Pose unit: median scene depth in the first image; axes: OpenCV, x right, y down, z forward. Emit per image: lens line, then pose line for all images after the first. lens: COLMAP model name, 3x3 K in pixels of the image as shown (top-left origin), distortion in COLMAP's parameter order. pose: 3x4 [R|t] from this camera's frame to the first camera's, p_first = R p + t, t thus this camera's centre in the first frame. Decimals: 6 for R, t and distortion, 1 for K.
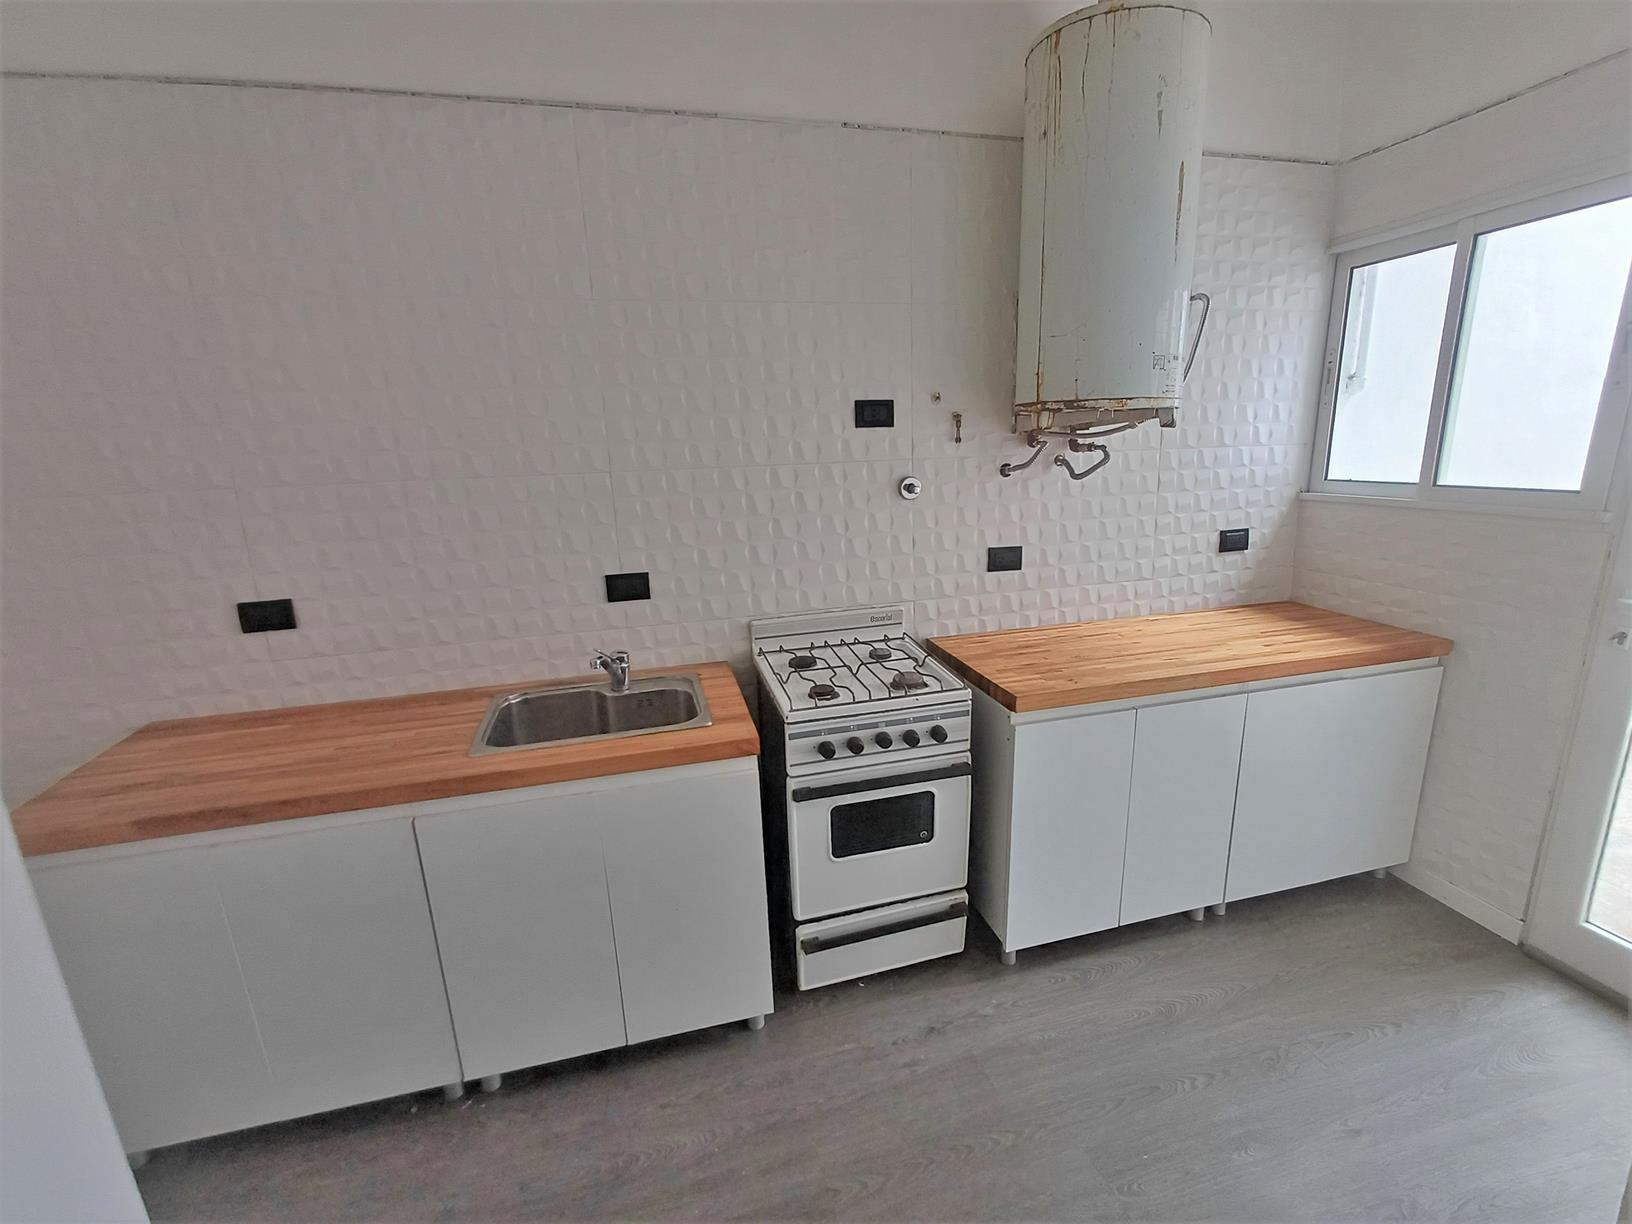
lens RADIAL K [[746.4, 0, 820.5], [0, 746.4, 615.4], [0, 0, 1]] dist [-0.006216, -0.001127]
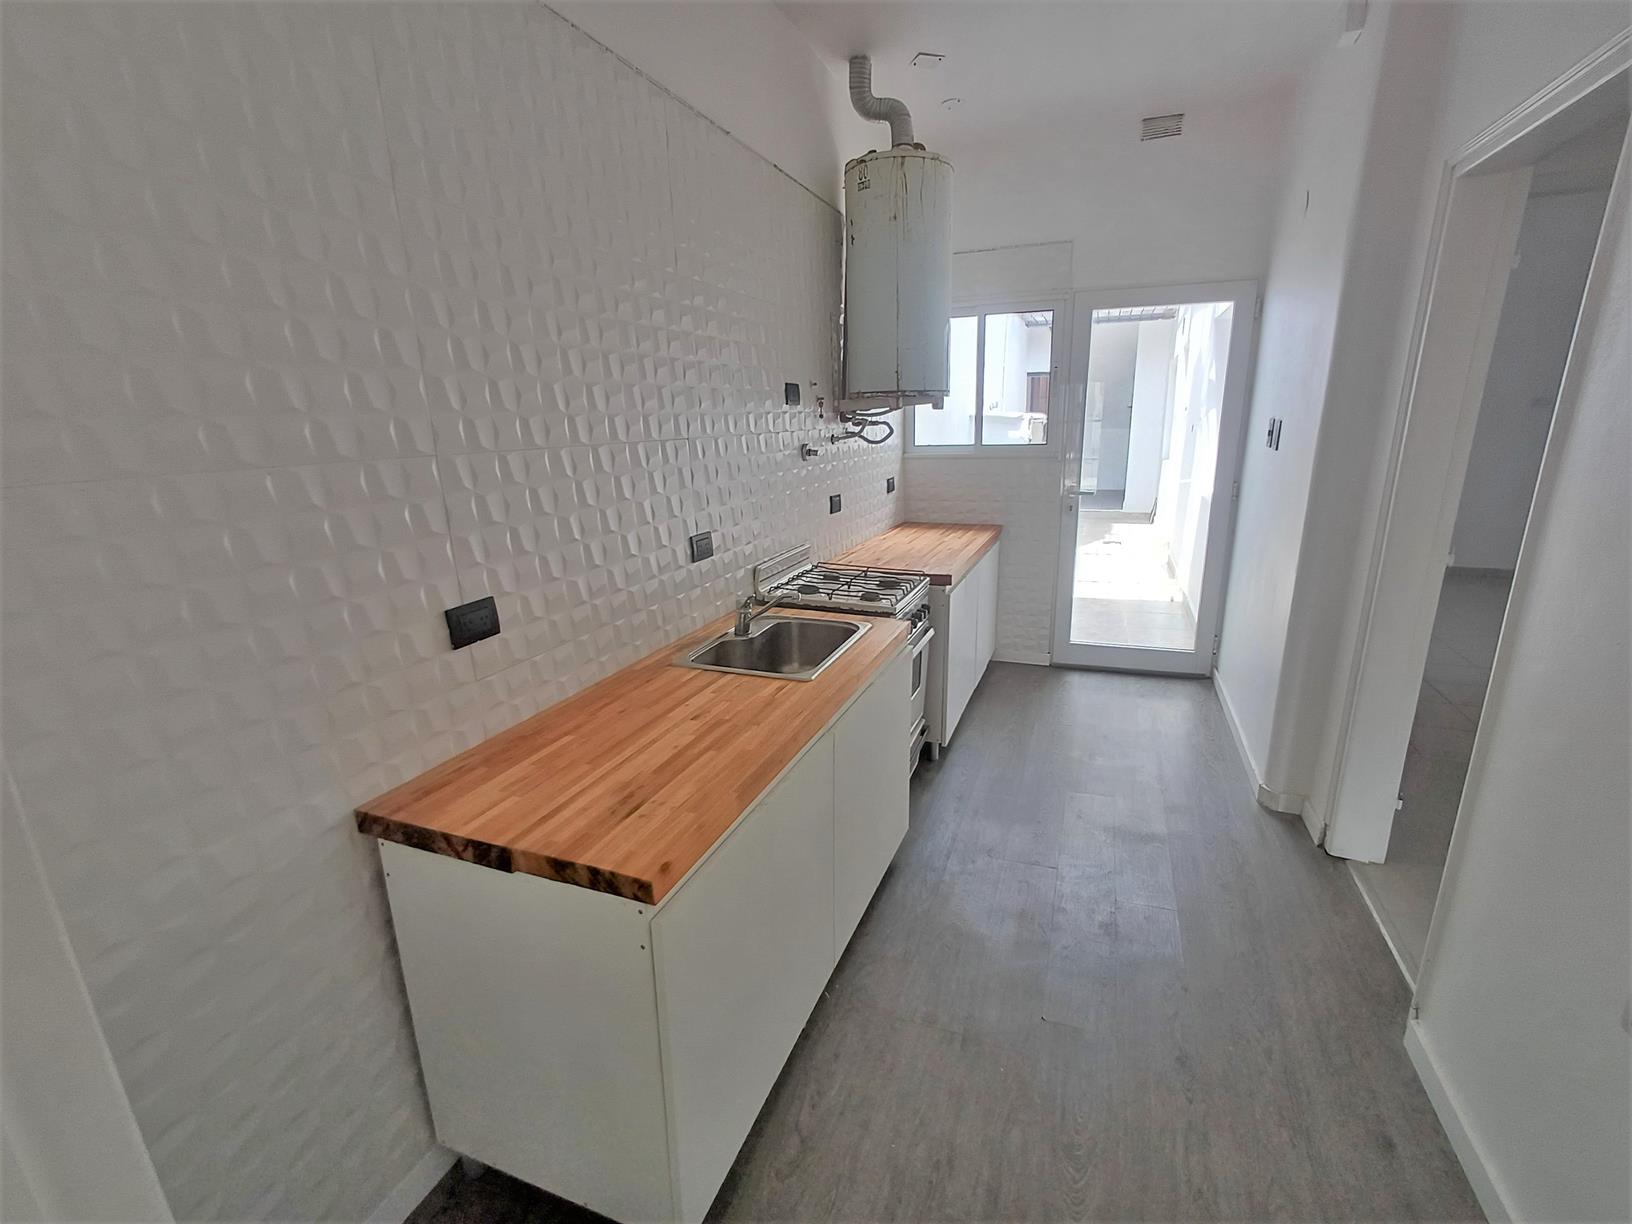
lens RADIAL K [[746.4, 0, 815.9], [0, 746.4, 620.9], [0, 0, 1]] dist [-0.006216, -0.001127]
pose [[0.591379, -0.197921, 0.781728, -0.984163], [0.202766, 0.974763, 0.093401, -0.001008], [-0.780485, 0.103272, 0.616586, 0.208616]]
